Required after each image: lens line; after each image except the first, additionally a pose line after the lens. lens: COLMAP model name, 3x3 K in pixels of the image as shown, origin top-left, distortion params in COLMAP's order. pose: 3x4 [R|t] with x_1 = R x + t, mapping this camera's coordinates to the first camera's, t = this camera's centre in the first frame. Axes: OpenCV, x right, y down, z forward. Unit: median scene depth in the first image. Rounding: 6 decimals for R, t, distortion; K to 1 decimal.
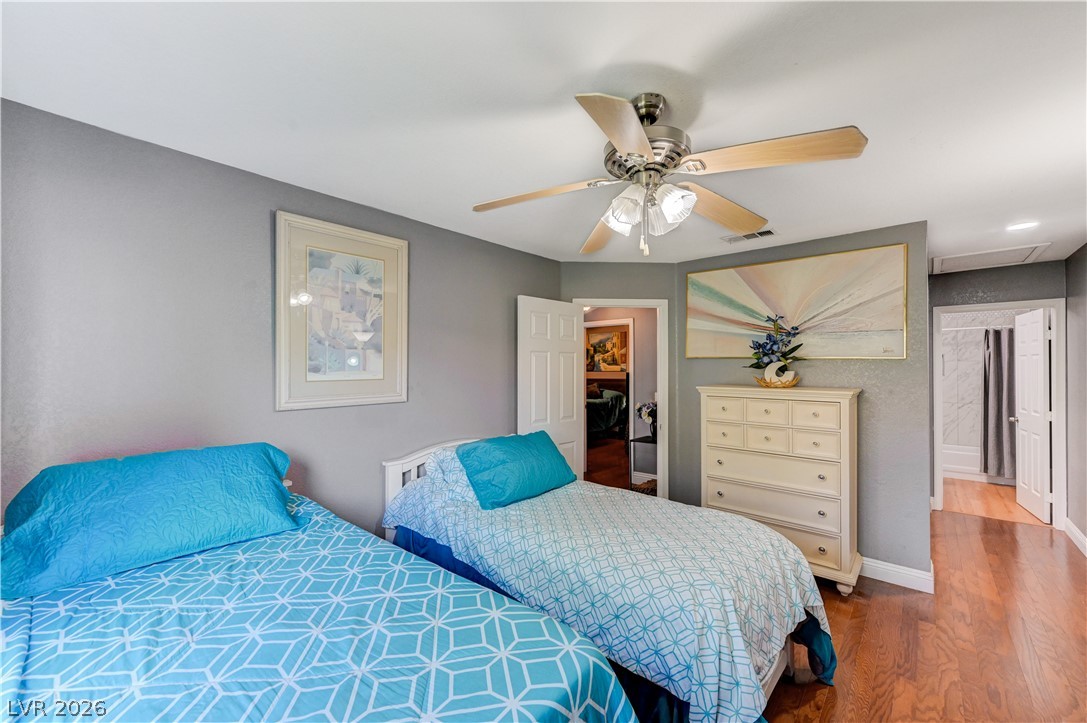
lens RADIAL K [[433.8, 0, 543.1], [0, 433.8, 361.2], [0, 0, 1]] dist [0.003836, 0.001564]
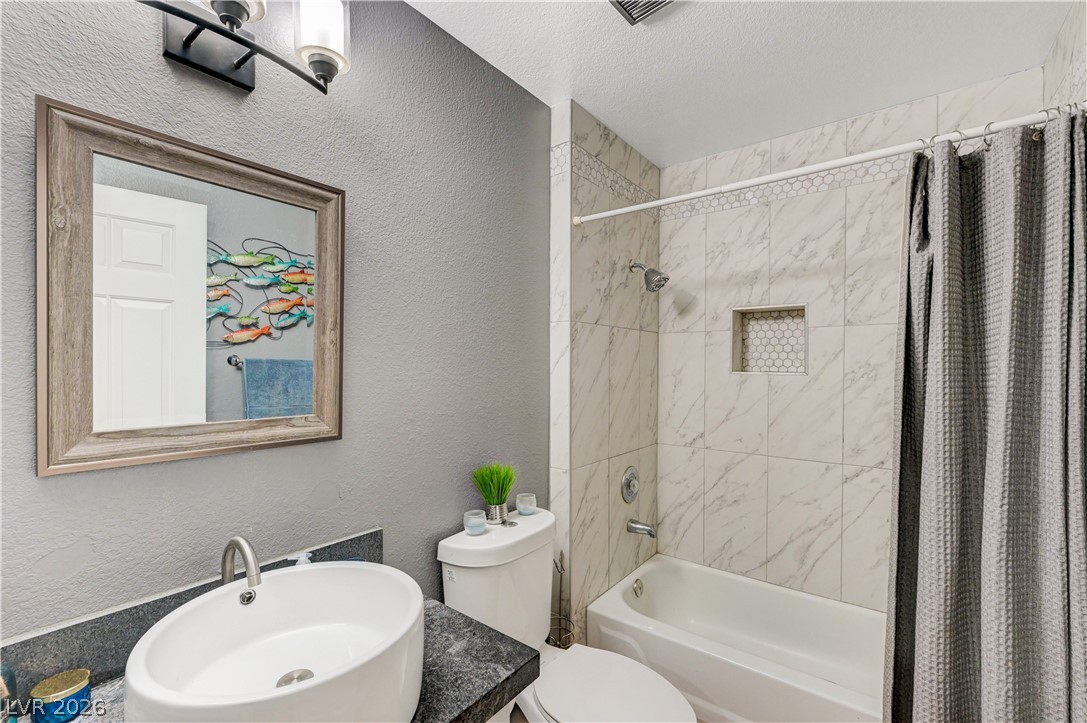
lens RADIAL K [[468.1, 0, 541.6], [0, 468.1, 365.6], [0, 0, 1]] dist [-0.001971, 0.000507]
pose [[0.997994, 0.008052, 0.062797, 0.826127], [-0.009266, 0.999775, 0.019073, 0.026463], [-0.062629, -0.019617, 0.997844, 0.789373]]
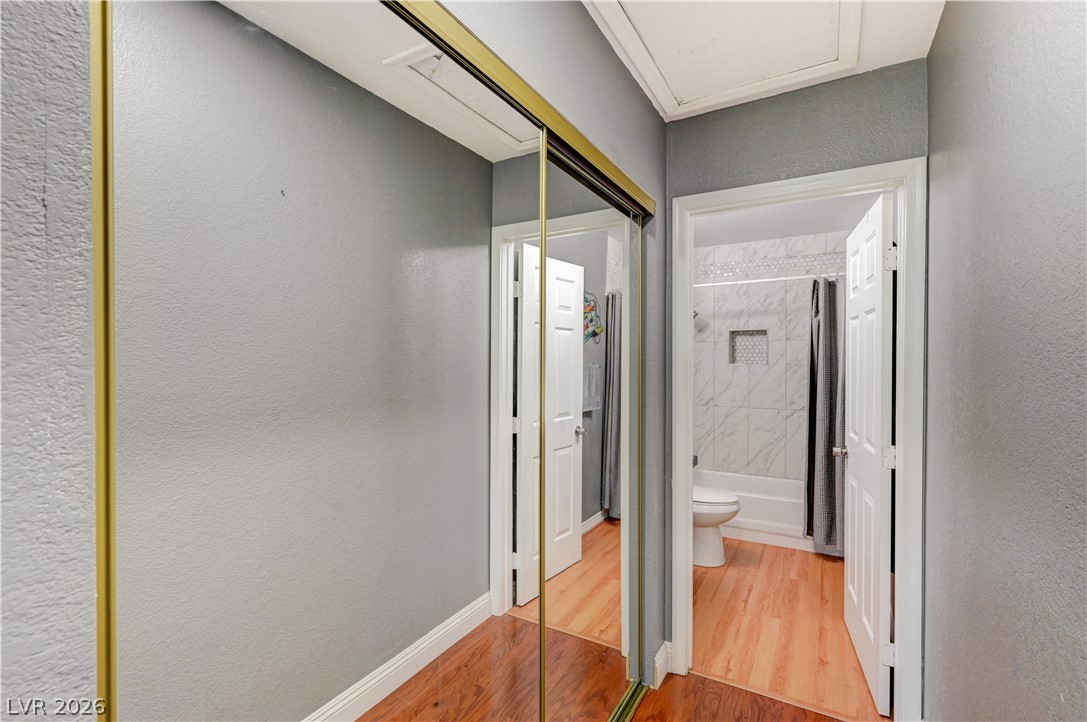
lens RADIAL K [[488.0, 0, 544.8], [0, 488.0, 361.5], [0, 0, 1]] dist [0.012201, 0.000284]
pose [[0.979668, -0.001129, 0.200621, 0.556294], [-0.002495, 0.999838, 0.017808, 0.020853], [-0.200609, -0.017946, 0.979507, 0.457806]]
